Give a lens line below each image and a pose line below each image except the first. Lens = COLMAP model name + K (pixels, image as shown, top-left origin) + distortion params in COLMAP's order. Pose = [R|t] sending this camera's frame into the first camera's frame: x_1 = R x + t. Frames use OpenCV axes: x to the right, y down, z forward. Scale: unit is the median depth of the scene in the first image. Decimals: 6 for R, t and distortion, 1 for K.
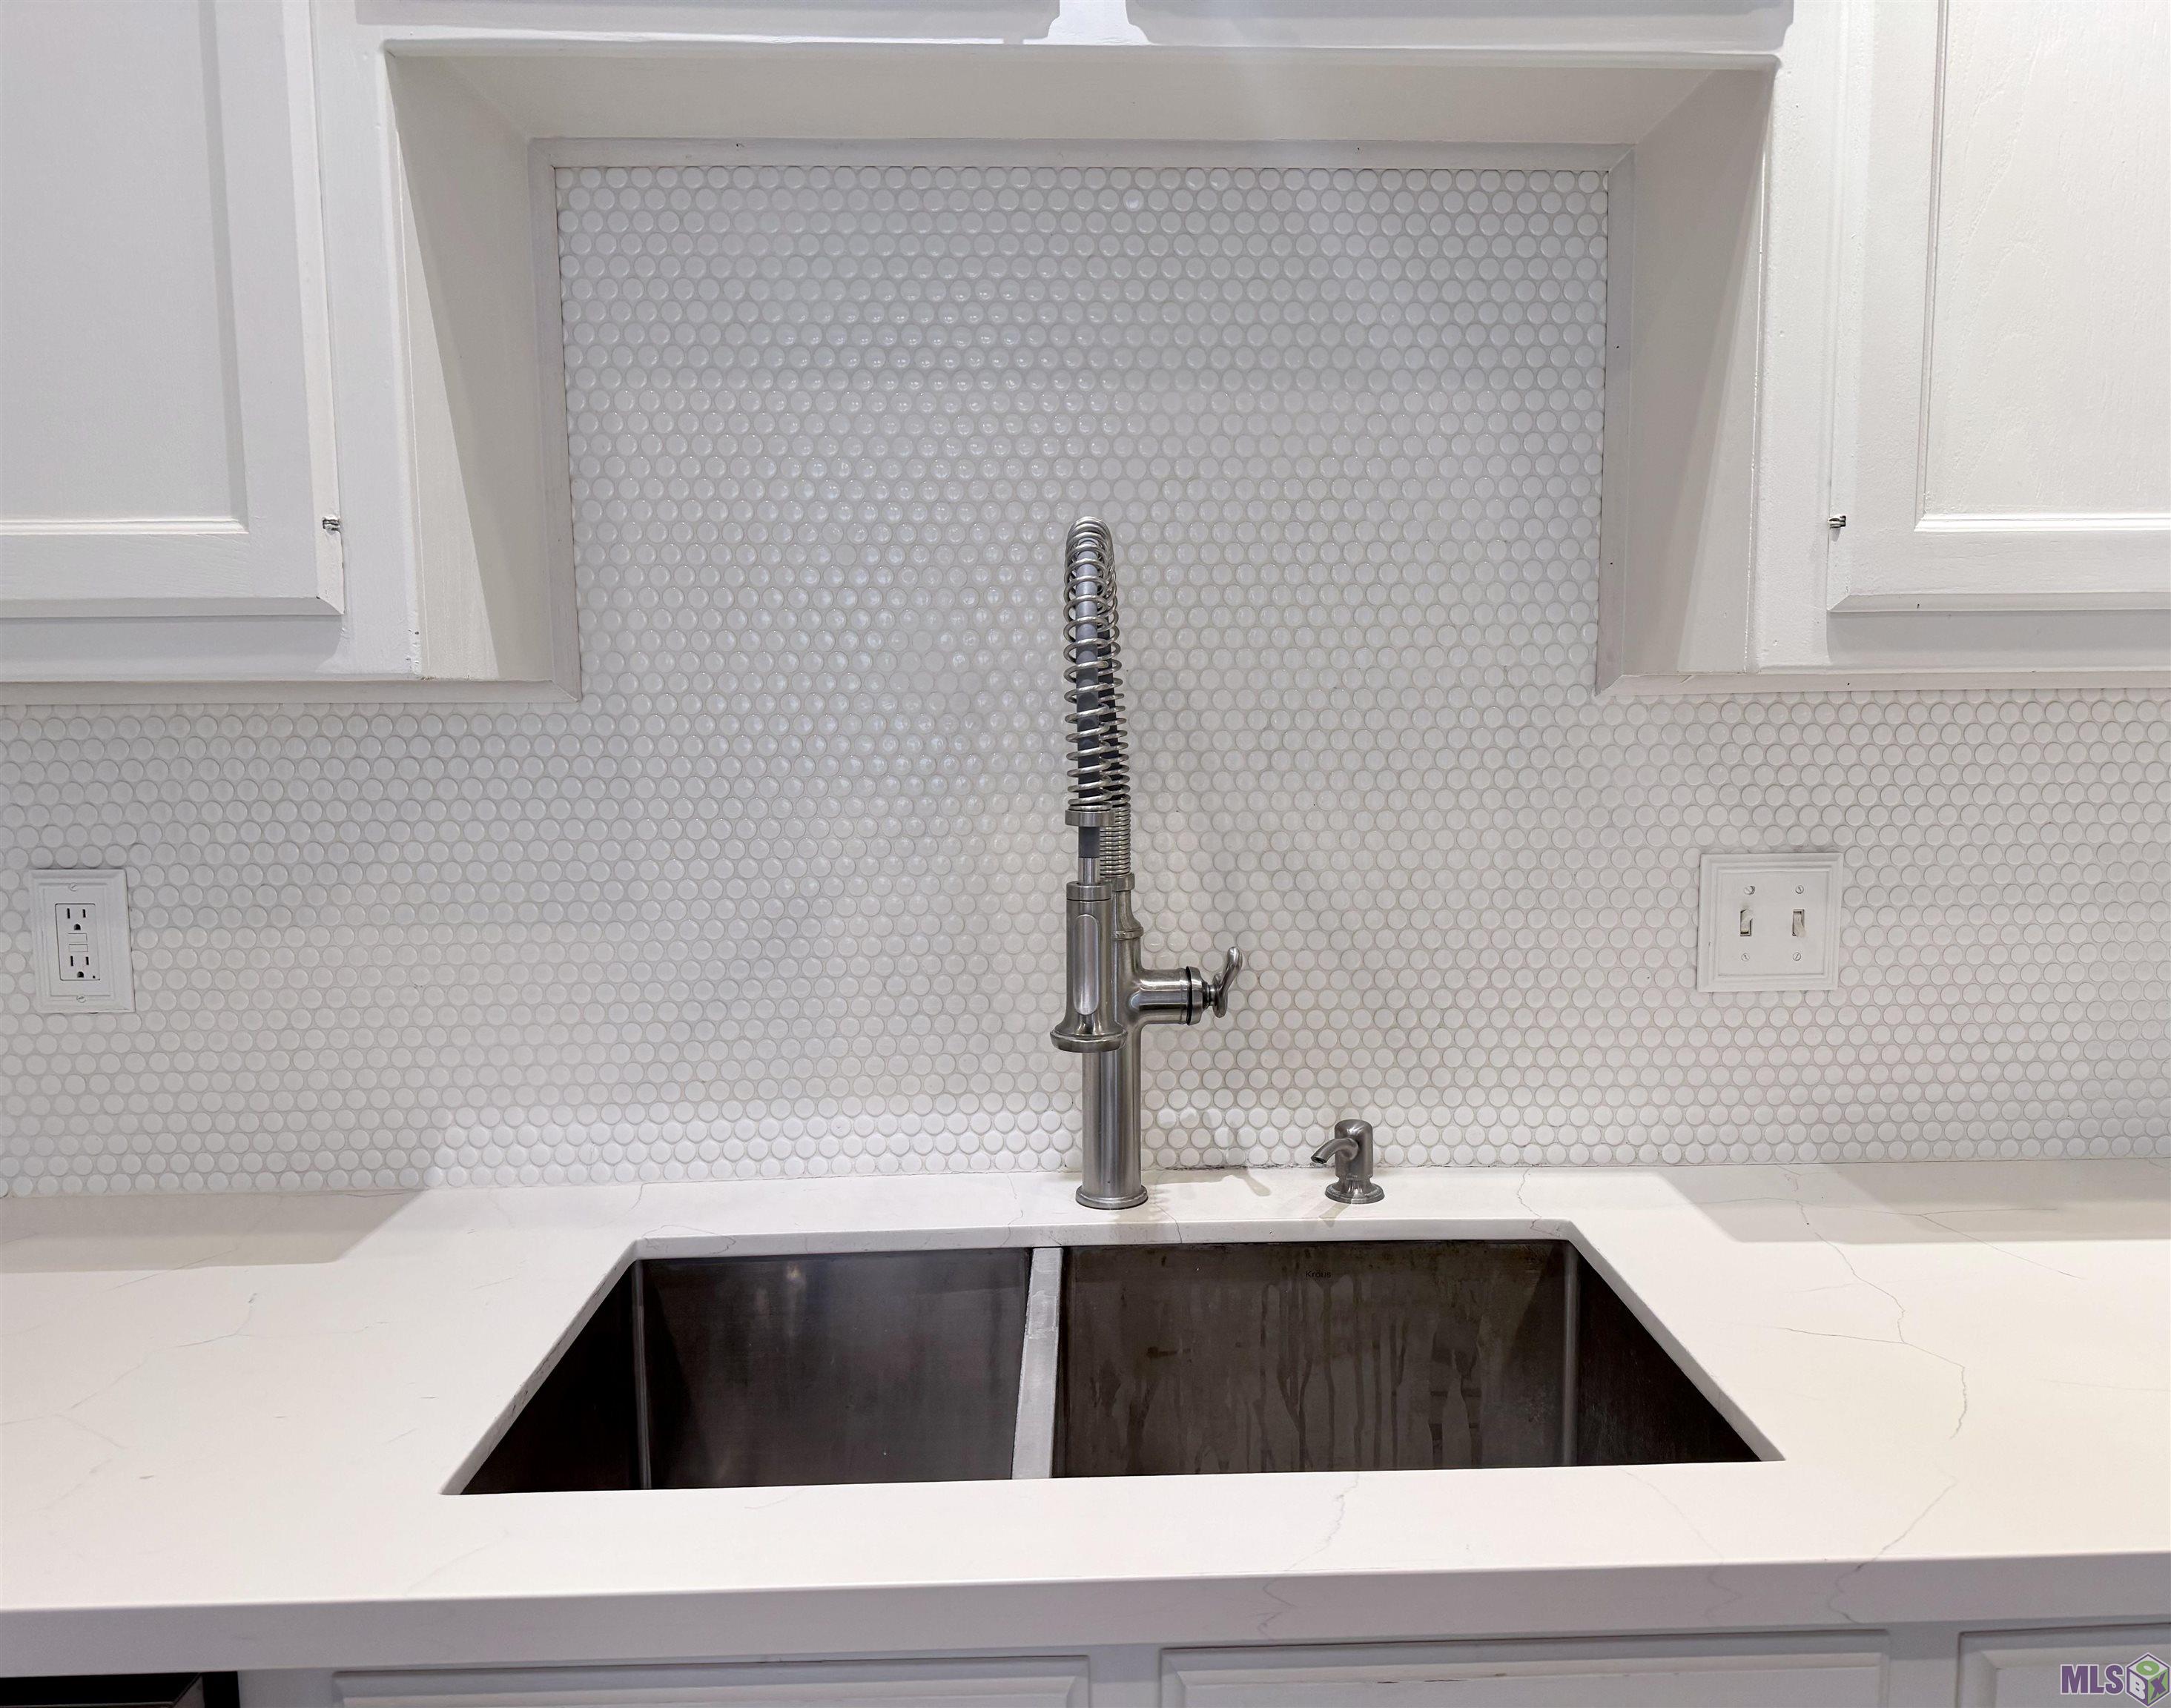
lens RADIAL K [[1626.8, 0, 1157.5], [0, 1626.8, 854.5], [0, 0, 1]] dist [0.006809, 0.002301]
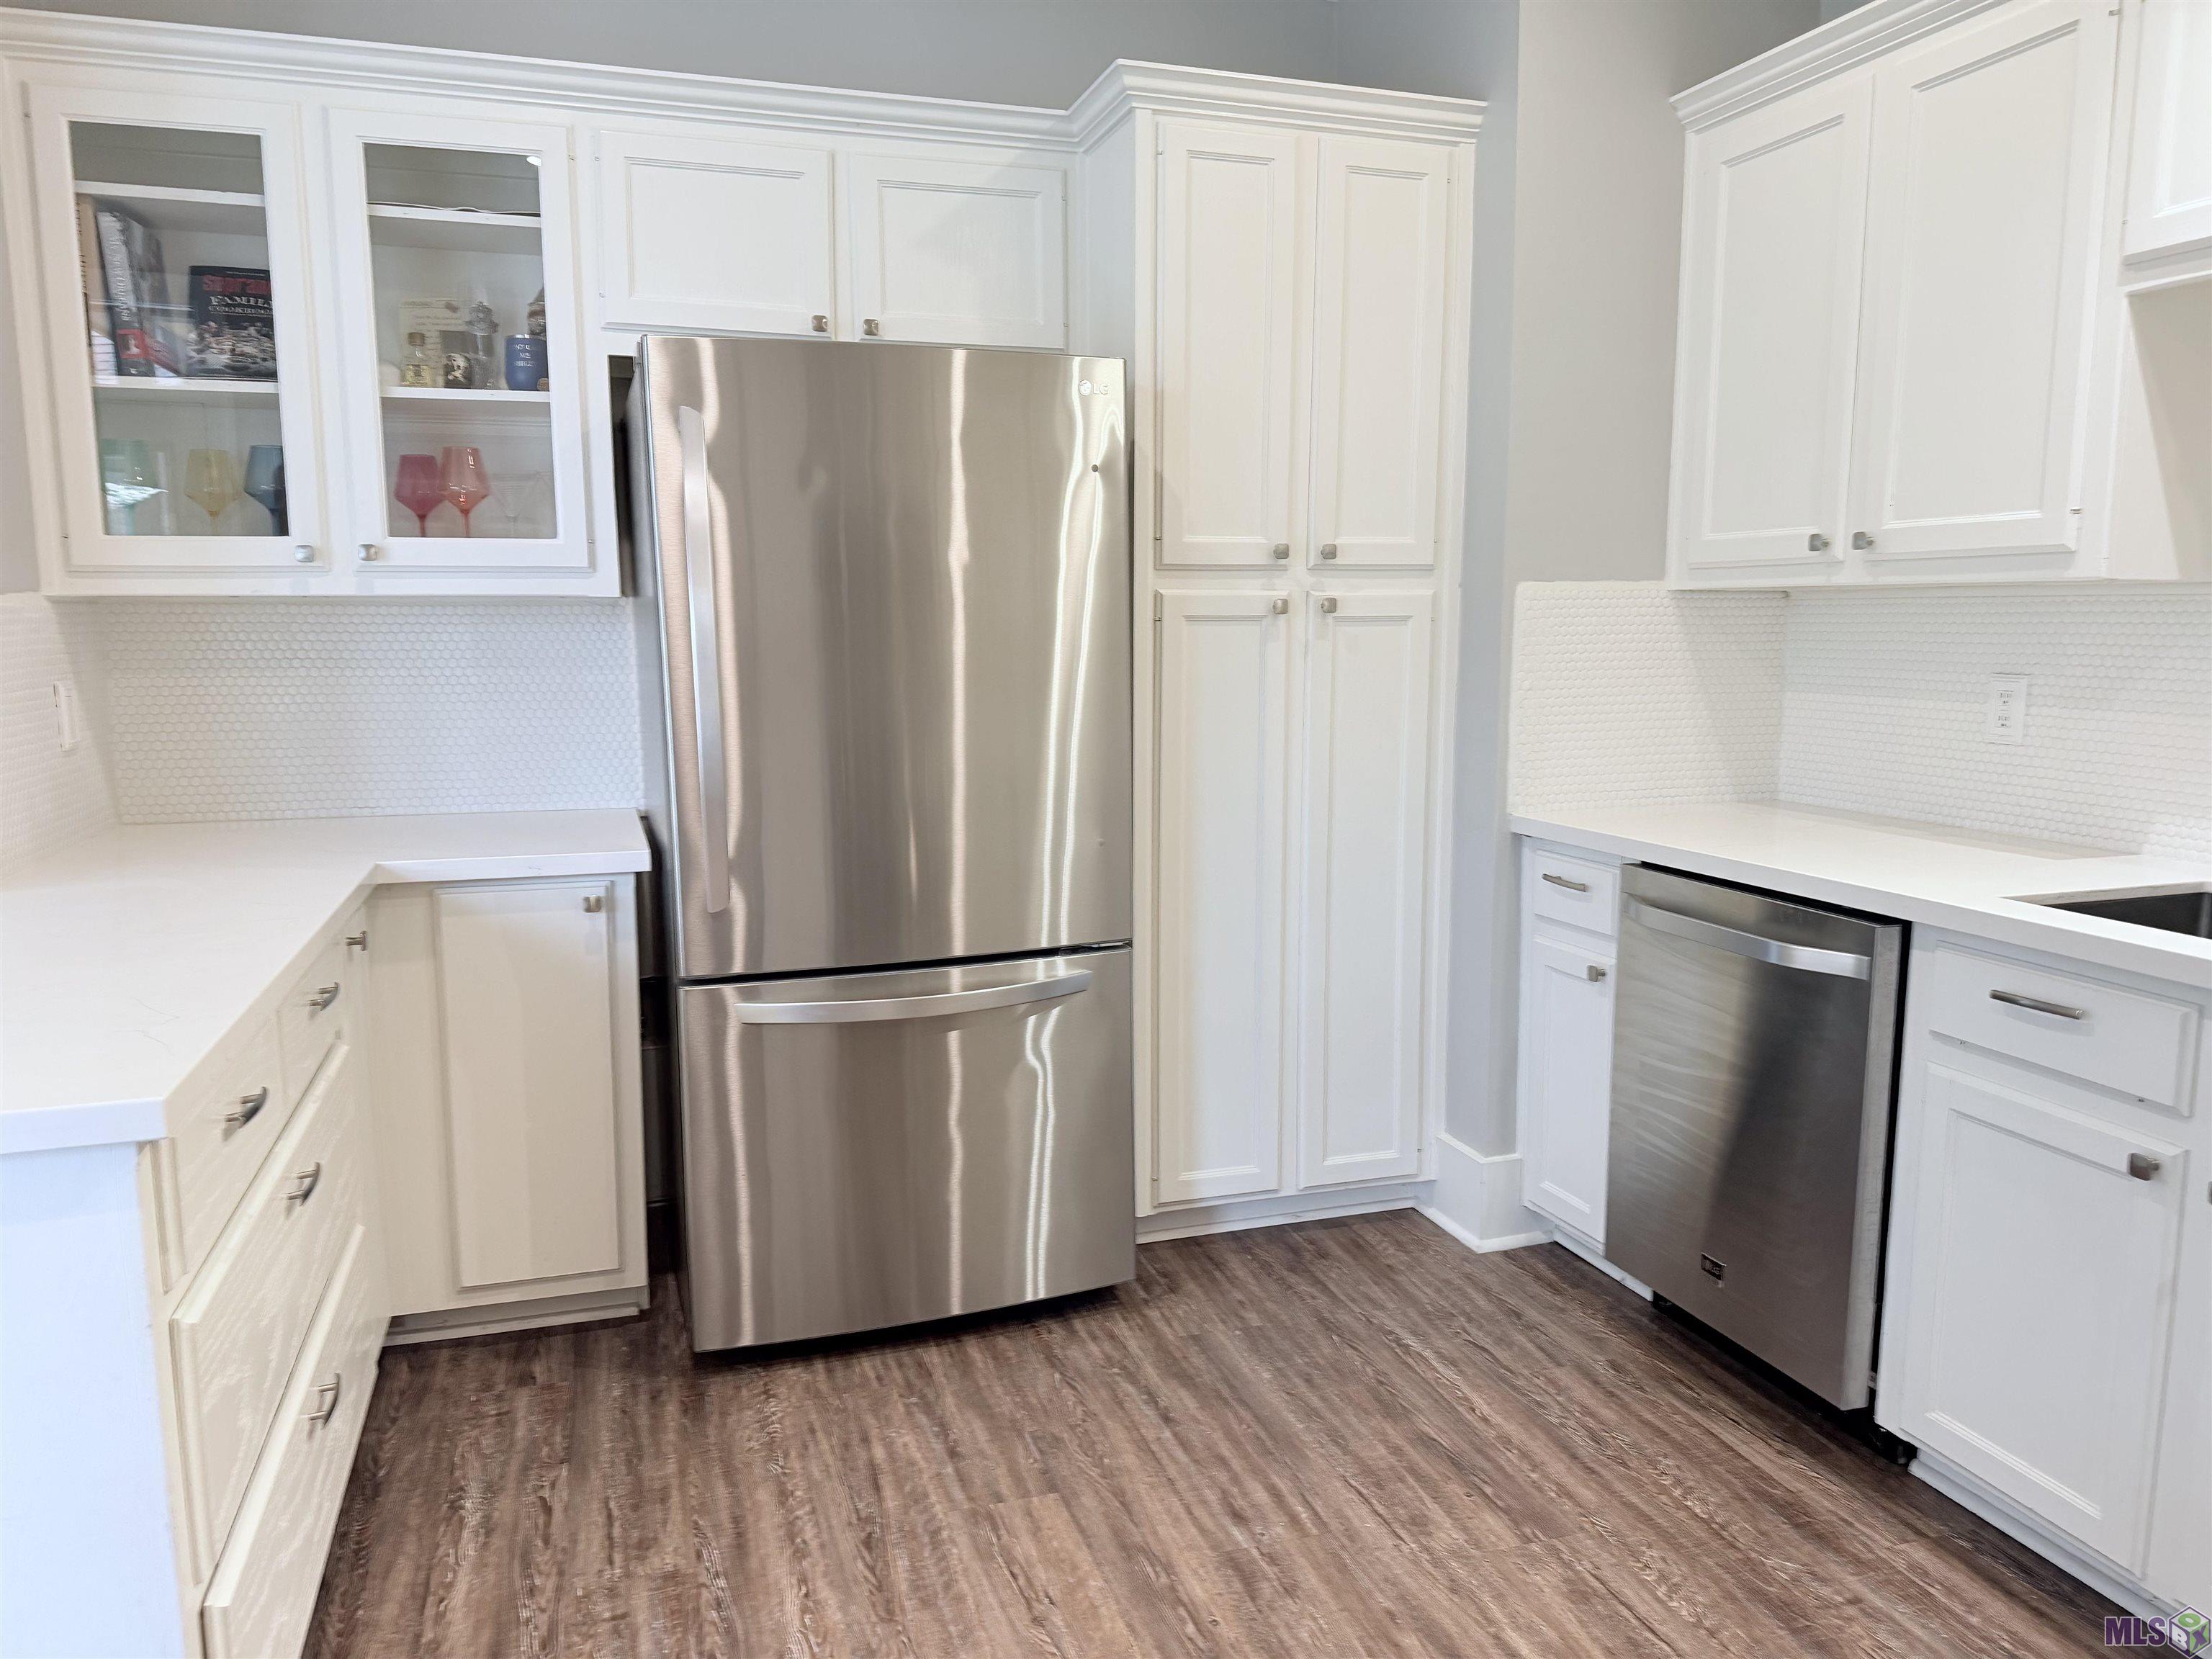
lens RADIAL K [[1572.0, 0, 1101.9], [0, 1572.0, 837.2], [0, 0, 1]] dist [0.031571, -0.045958]
pose [[0.269538, 0.138268, -0.953012, 1.005742], [-0.102562, 0.988131, 0.114356, 0.104017], [0.957512, 0.066919, 0.280520, -0.690573]]
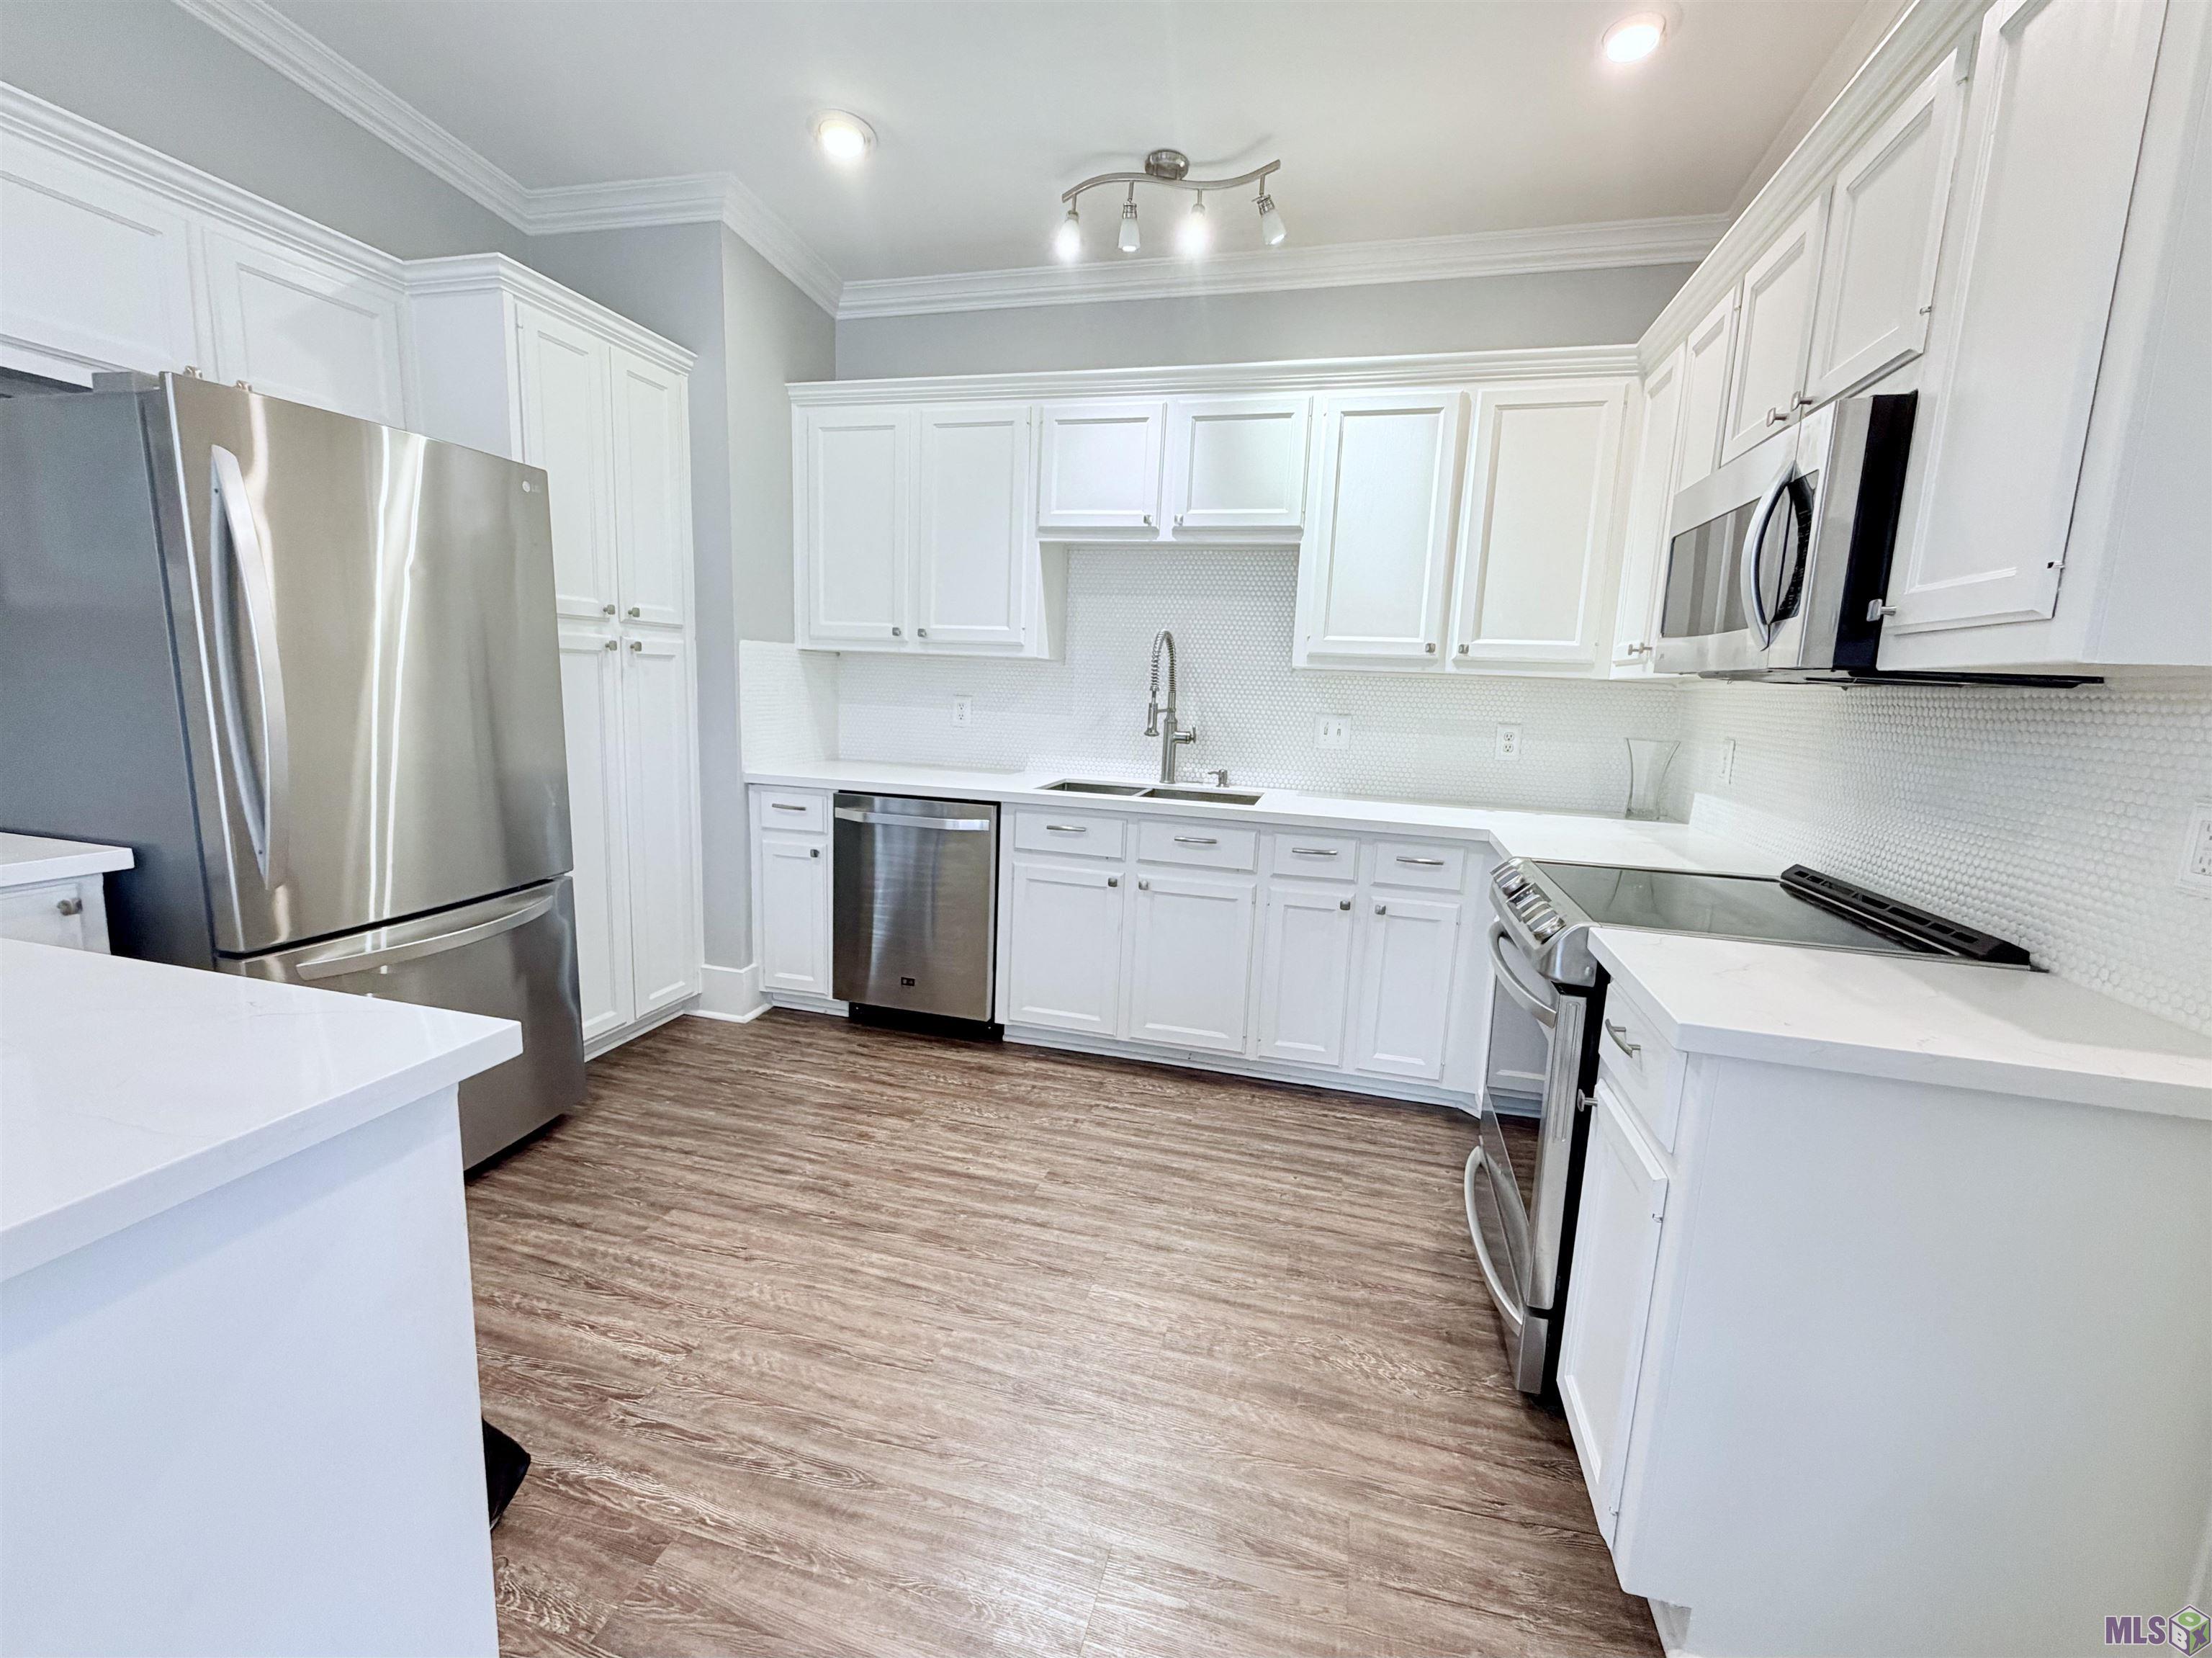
lens RADIAL K [[945.6, 0, 1106.0], [0, 945.6, 829.0], [0, 0, 1]] dist [0.000821, 0.000093]
pose [[0.954601, 0.089393, -0.284158, 0.564705], [-0.076694, 0.995507, 0.055528, 0.210449], [0.287845, -0.031214, 0.957168, -1.548198]]
